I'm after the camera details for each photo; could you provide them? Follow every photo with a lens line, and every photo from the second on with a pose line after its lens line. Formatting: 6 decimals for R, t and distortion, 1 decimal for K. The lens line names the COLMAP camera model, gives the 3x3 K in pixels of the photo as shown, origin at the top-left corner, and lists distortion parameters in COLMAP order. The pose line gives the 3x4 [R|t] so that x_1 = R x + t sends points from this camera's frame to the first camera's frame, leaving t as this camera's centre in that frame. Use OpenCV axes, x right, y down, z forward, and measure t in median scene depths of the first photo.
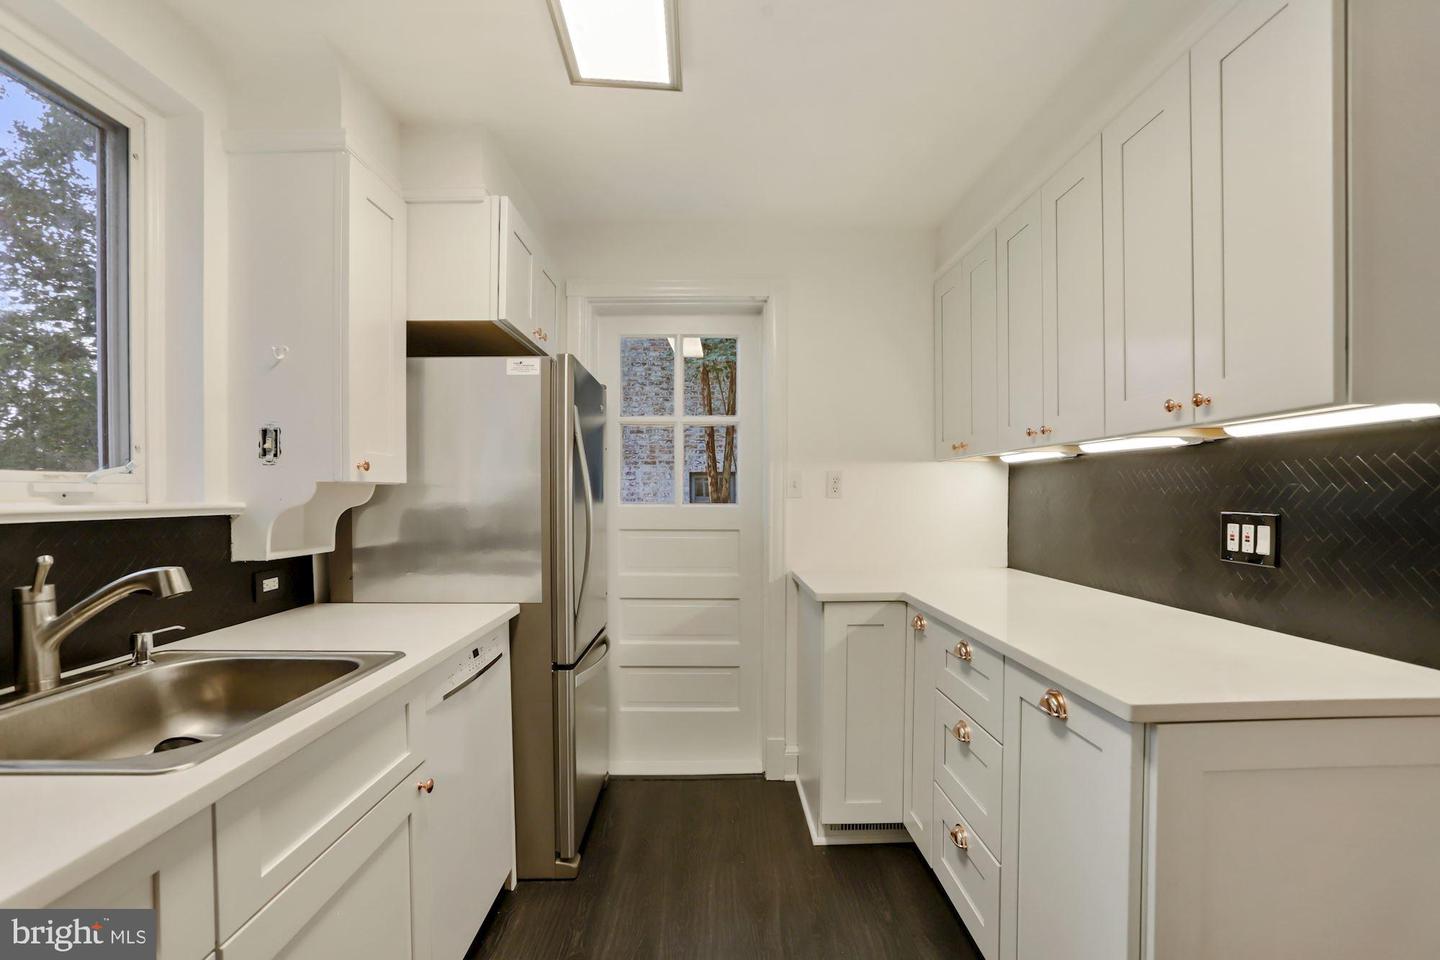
lens RADIAL K [[654.2, 0, 720.0], [0, 654.2, 480.0], [0, 0, 1]] dist [-0.057127, 0.026533]
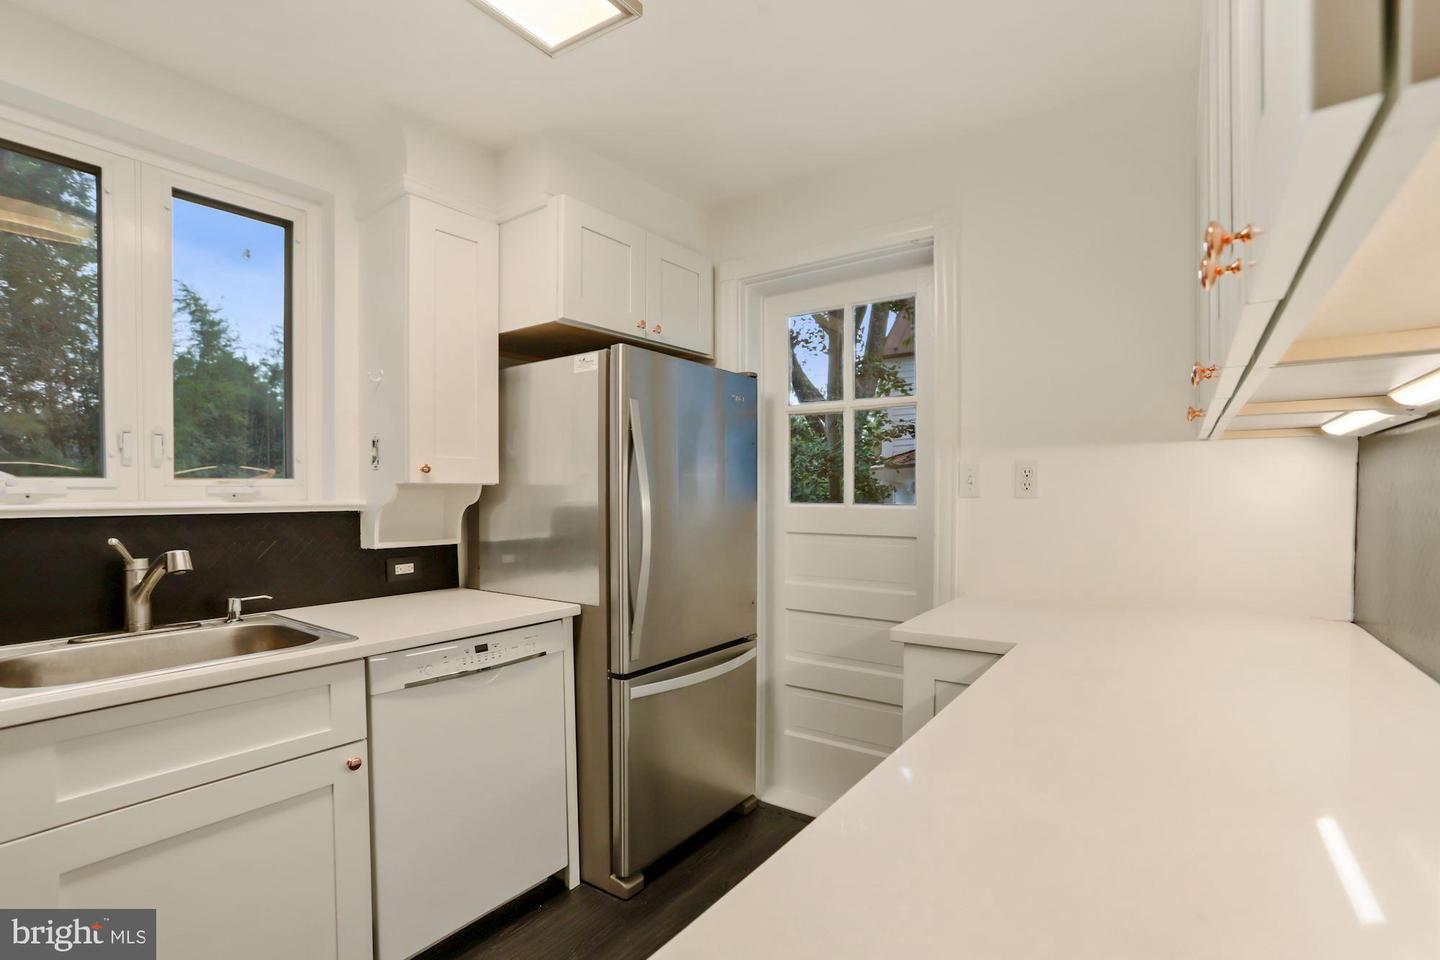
lens RADIAL K [[659.1, 0, 724.6], [0, 659.1, 487.3], [0, 0, 1]] dist [-0.058616, 0.023550]
pose [[0.808488, -0.005521, -0.588487, 0.463792], [0.014886, 0.999828, 0.011070, 0.004544], [0.588325, -0.017710, 0.808431, 0.333674]]
